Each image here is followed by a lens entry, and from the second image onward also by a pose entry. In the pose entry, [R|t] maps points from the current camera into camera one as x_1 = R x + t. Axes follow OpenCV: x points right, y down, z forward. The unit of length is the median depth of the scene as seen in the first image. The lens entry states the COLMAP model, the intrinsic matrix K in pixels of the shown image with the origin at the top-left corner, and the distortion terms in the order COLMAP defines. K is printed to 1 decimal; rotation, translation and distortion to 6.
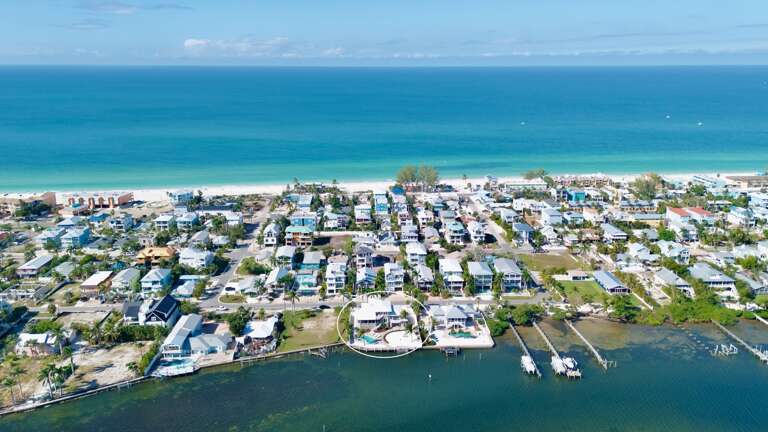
lens RADIAL K [[577.7, 0, 384.0], [0, 577.7, 216.0], [0, 0, 1]] dist [0.076533, -0.062339]
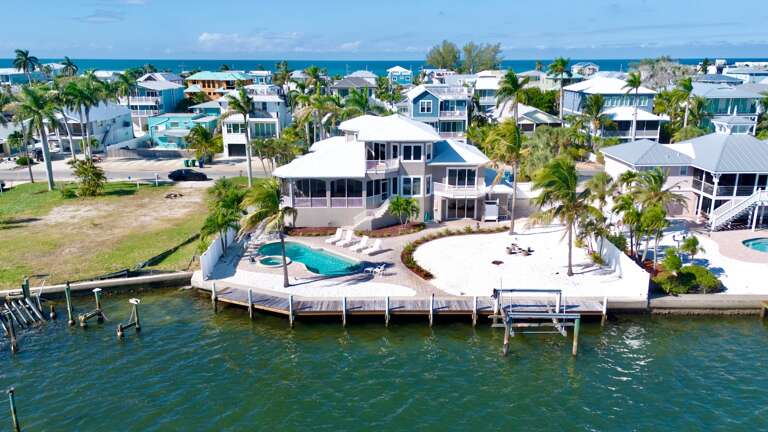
lens RADIAL K [[577.7, 0, 384.0], [0, 577.7, 216.0], [0, 0, 1]] dist [0.076533, -0.062339]
pose [[0.999480, 0.007872, -0.031254, -0.001010], [-0.008290, 0.999878, -0.013262, 0.164554], [0.031146, 0.013515, 0.999423, 0.670725]]
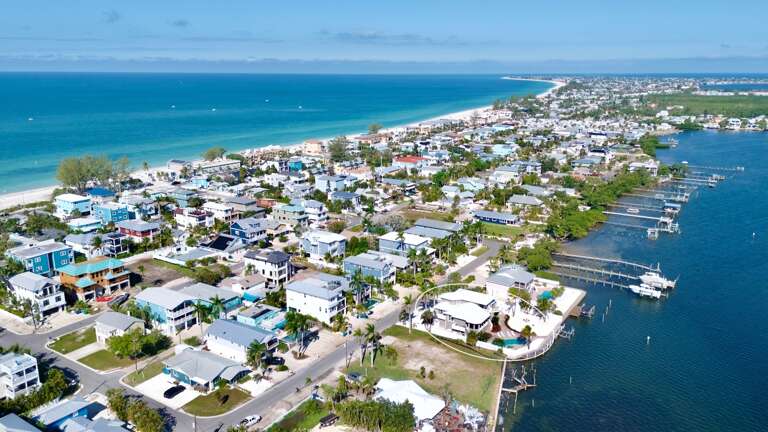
lens RADIAL K [[577.7, 0, 384.0], [0, 577.7, 216.0], [0, 0, 1]] dist [0.076533, -0.062339]
pose [[0.580926, -0.196263, 0.789940, -0.495328], [0.214700, 0.973072, 0.083871, -0.010593], [-0.785130, 0.120877, 0.607421, 0.570027]]
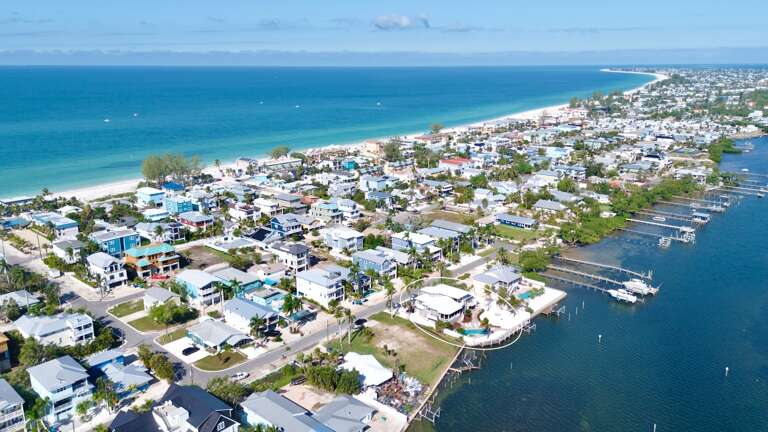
lens RADIAL K [[577.7, 0, 384.0], [0, 577.7, 216.0], [0, 0, 1]] dist [0.076533, -0.062339]
pose [[0.697197, -0.182218, 0.693335, -0.502744], [0.190929, 0.979422, 0.065413, -0.008029], [-0.690987, 0.086772, 0.717641, 0.427841]]
